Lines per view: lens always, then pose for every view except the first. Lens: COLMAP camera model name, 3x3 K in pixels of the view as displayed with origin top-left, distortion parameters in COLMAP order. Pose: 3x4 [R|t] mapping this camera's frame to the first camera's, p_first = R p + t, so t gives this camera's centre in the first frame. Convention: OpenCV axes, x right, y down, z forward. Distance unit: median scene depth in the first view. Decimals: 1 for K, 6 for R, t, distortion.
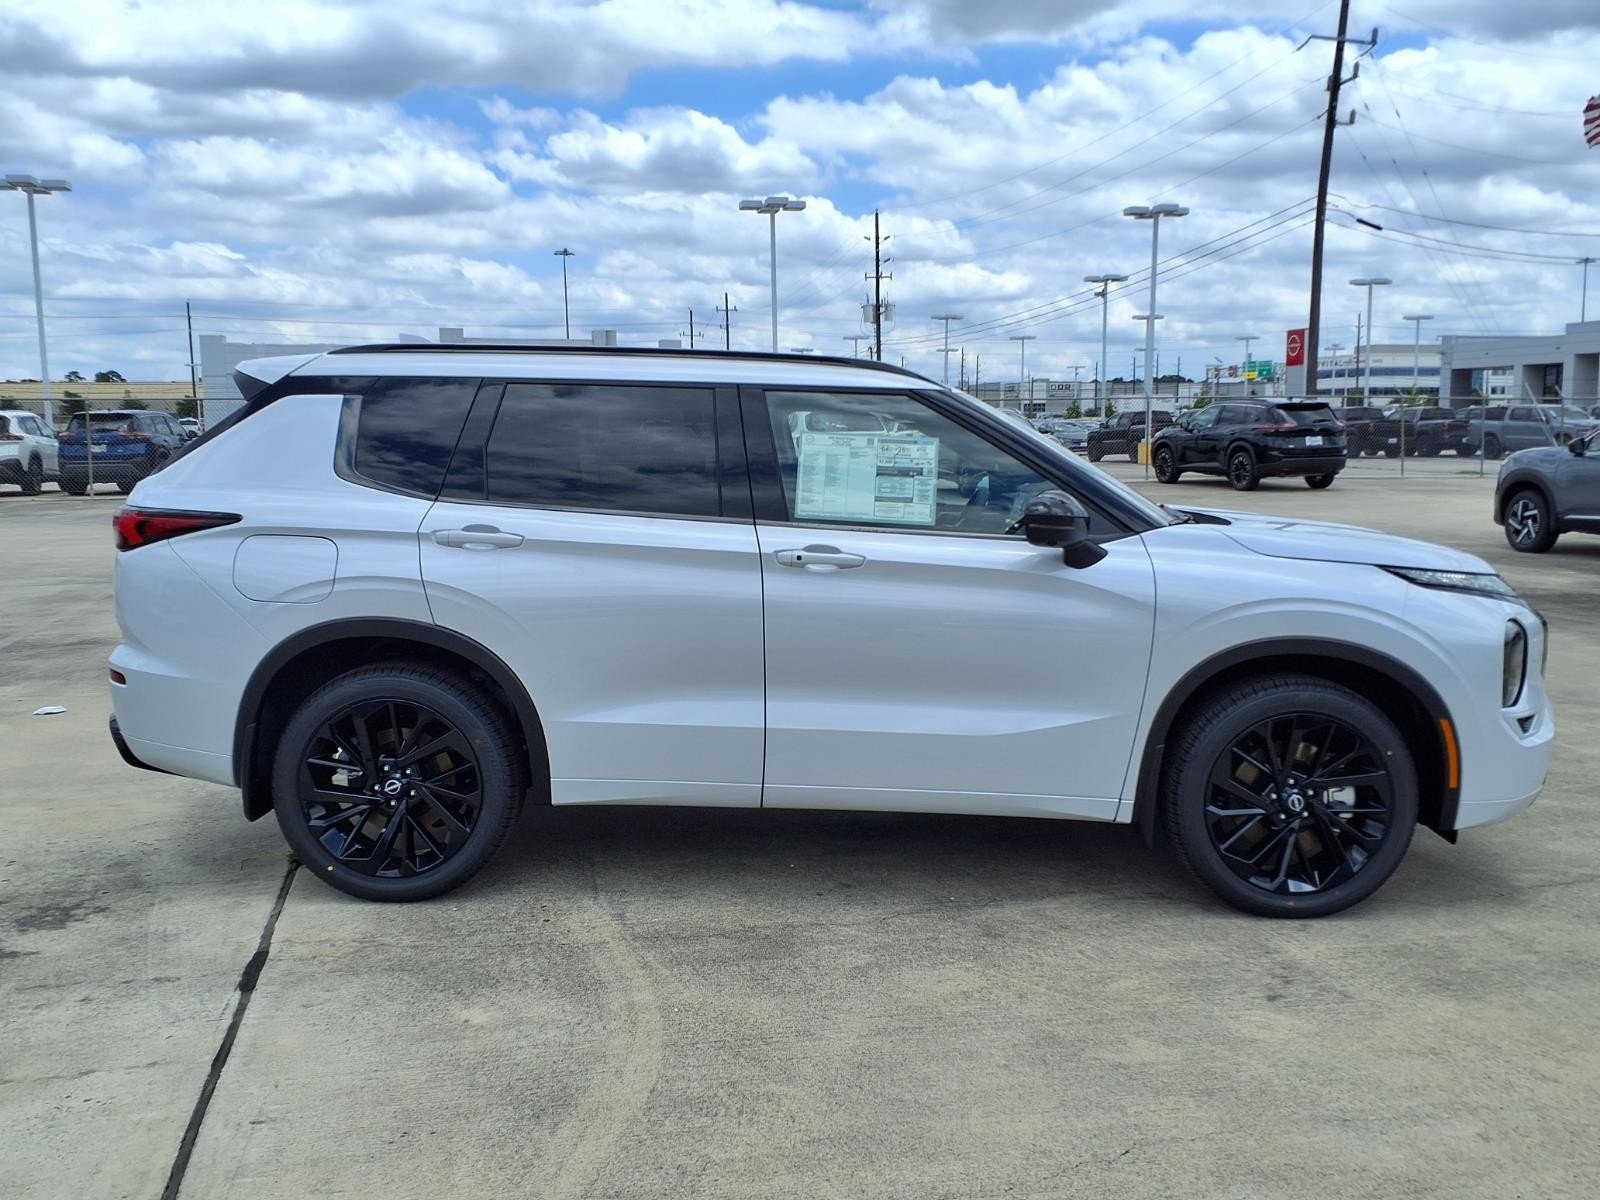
lens RADIAL K [[1452.2, 0, 819.7], [0, 1452.2, 633.3], [0, 0, 1]] dist [0.051245, -0.074498]
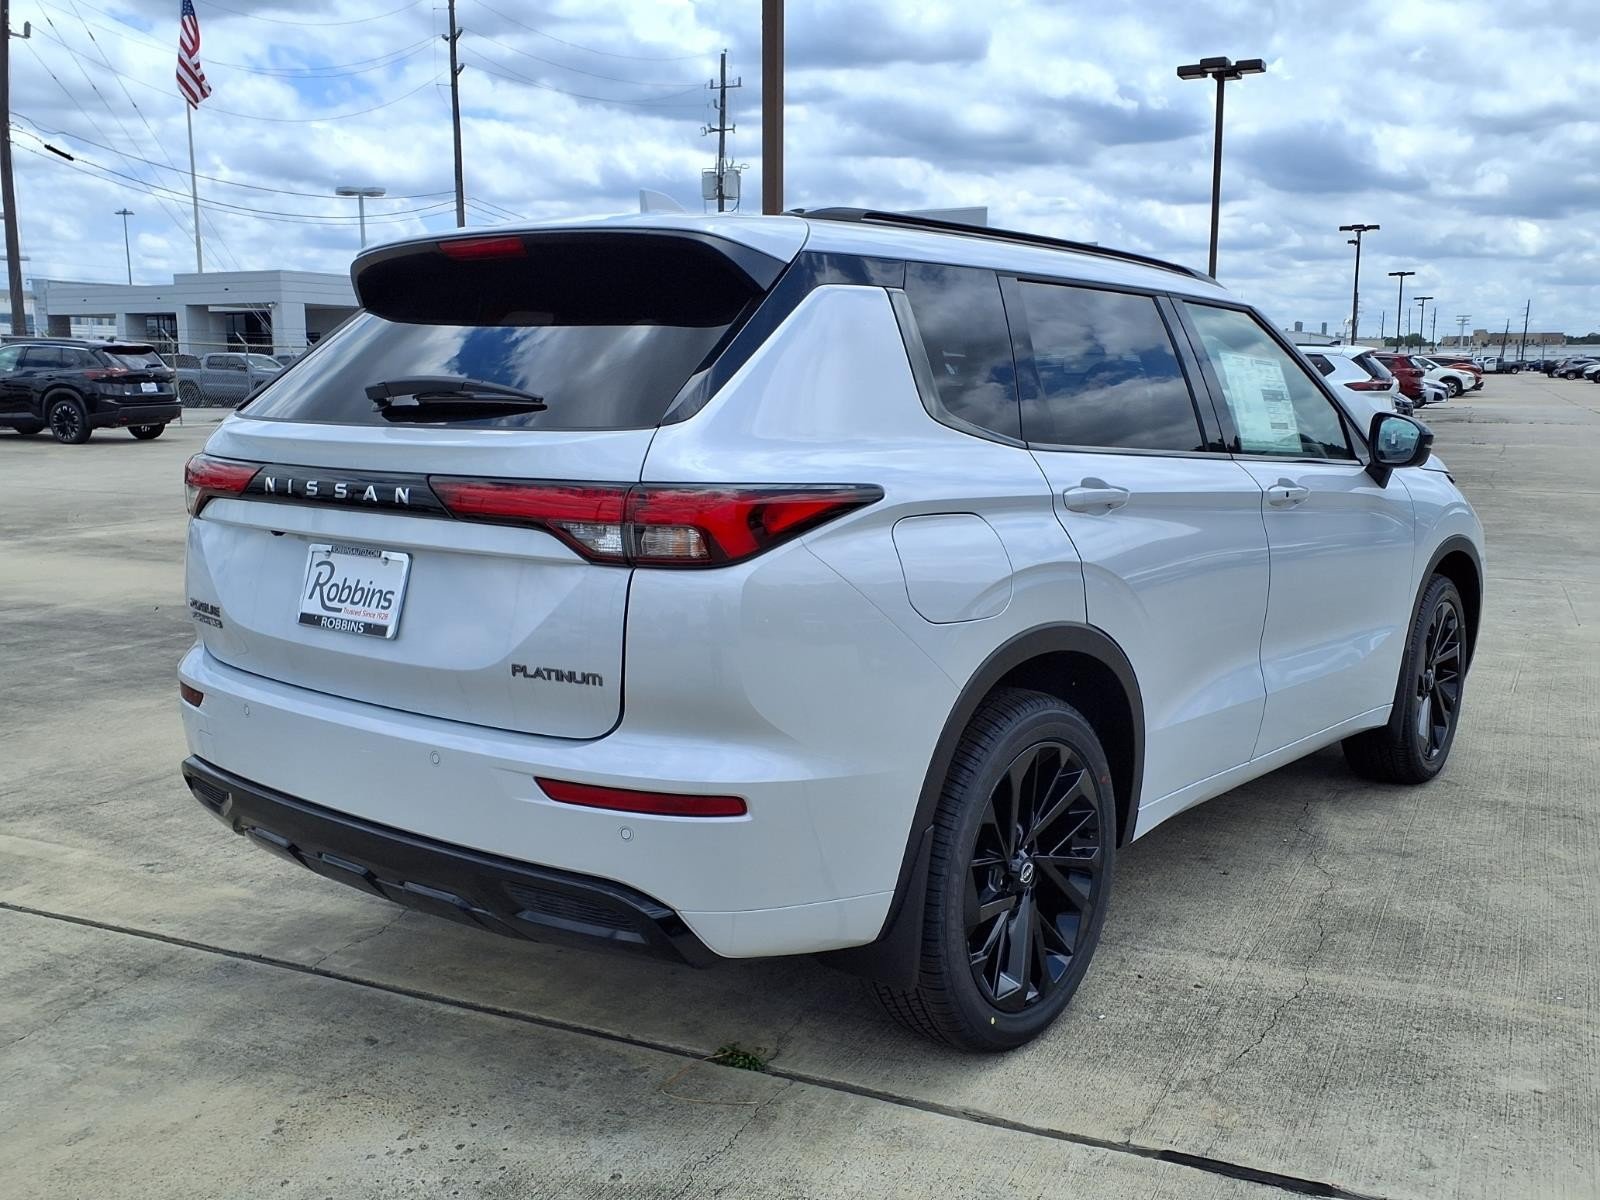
lens RADIAL K [[1452.2, 0, 819.7], [0, 1452.2, 633.3], [0, 0, 1]] dist [0.051245, -0.074498]
pose [[0.619761, -0.137758, 0.772606, -0.855736], [0.111997, 0.989922, 0.086665, -0.074142], [-0.776758, 0.032818, 0.628943, 0.642684]]
